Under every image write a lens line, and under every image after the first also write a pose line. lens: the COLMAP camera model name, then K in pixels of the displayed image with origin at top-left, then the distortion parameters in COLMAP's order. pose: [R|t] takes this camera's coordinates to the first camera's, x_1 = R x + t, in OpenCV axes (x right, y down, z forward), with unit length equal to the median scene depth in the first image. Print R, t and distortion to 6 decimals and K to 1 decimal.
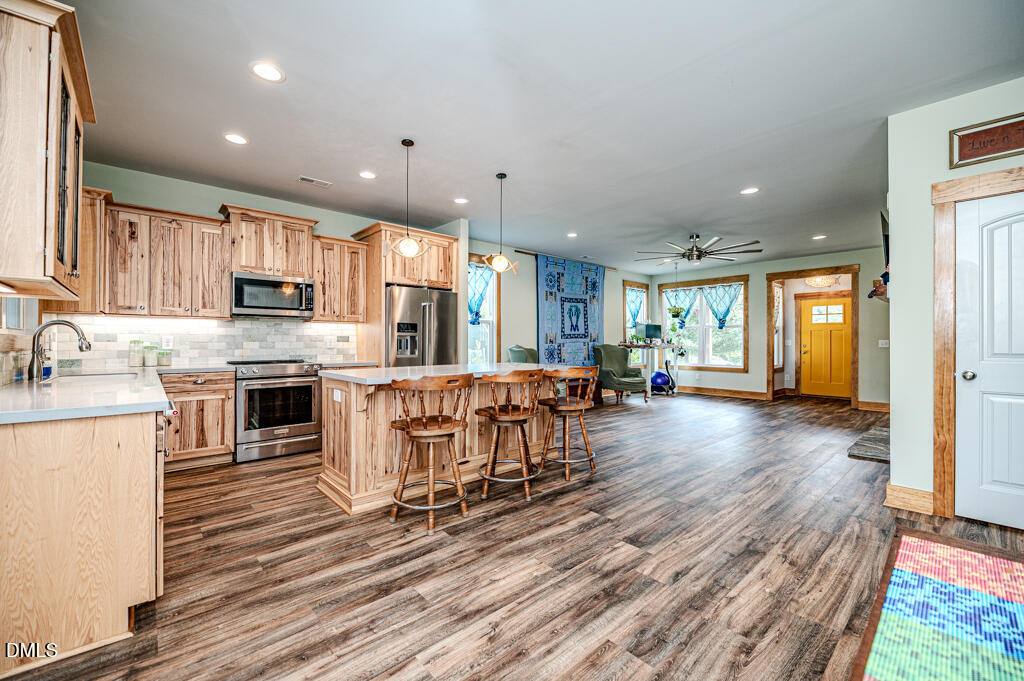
lens RADIAL K [[413.1, 0, 512.7], [0, 413.1, 338.7], [0, 0, 1]] dist [-0.004854, -0.000739]
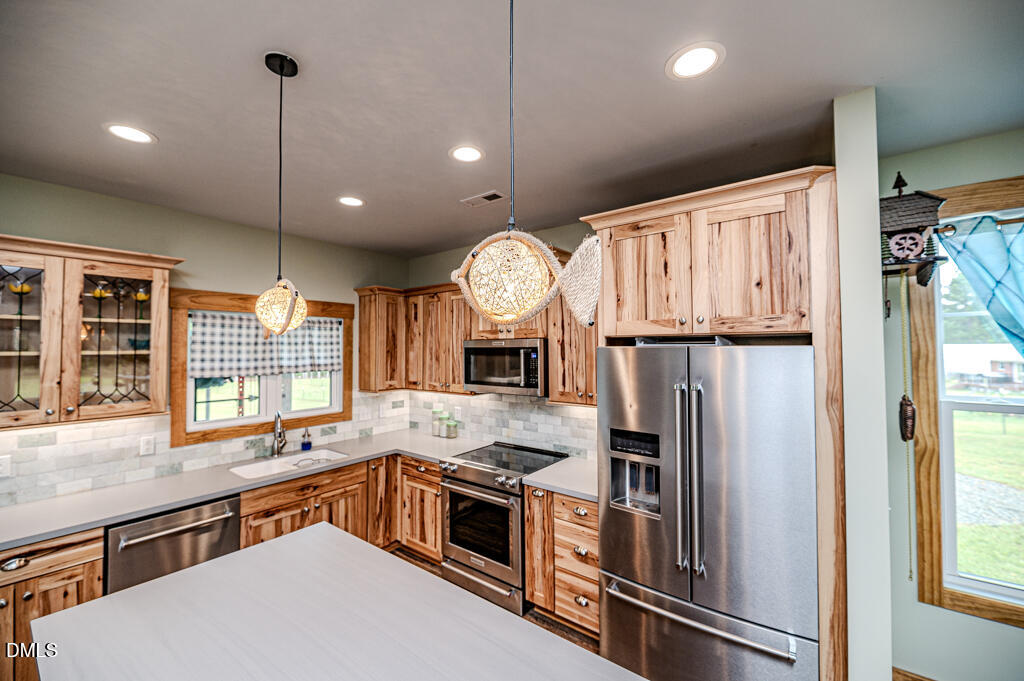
lens RADIAL K [[407.0, 0, 508.1], [0, 407.0, 336.5], [0, 0, 1]] dist [-0.000179, -0.000116]
pose [[0.182741, -0.031437, -0.982658, 0.155654], [0.012326, 0.999483, -0.029683, -0.143206], [0.983084, -0.006688, 0.183034, 0.917771]]
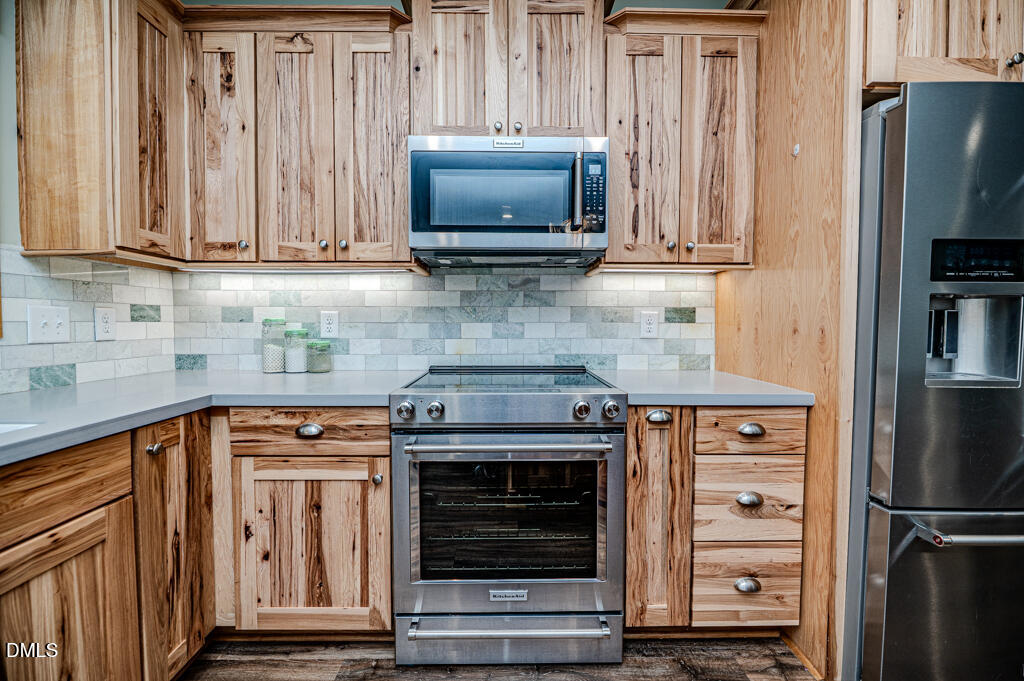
lens RADIAL K [[413.1, 0, 512.7], [0, 413.1, 338.7], [0, 0, 1]] dist [-0.004854, -0.000739]
pose [[0.755103, 0.023512, -0.655184, -0.344942], [0.003668, 0.999190, 0.040084, 0.008086], [0.655596, -0.032671, 0.754405, 0.754567]]
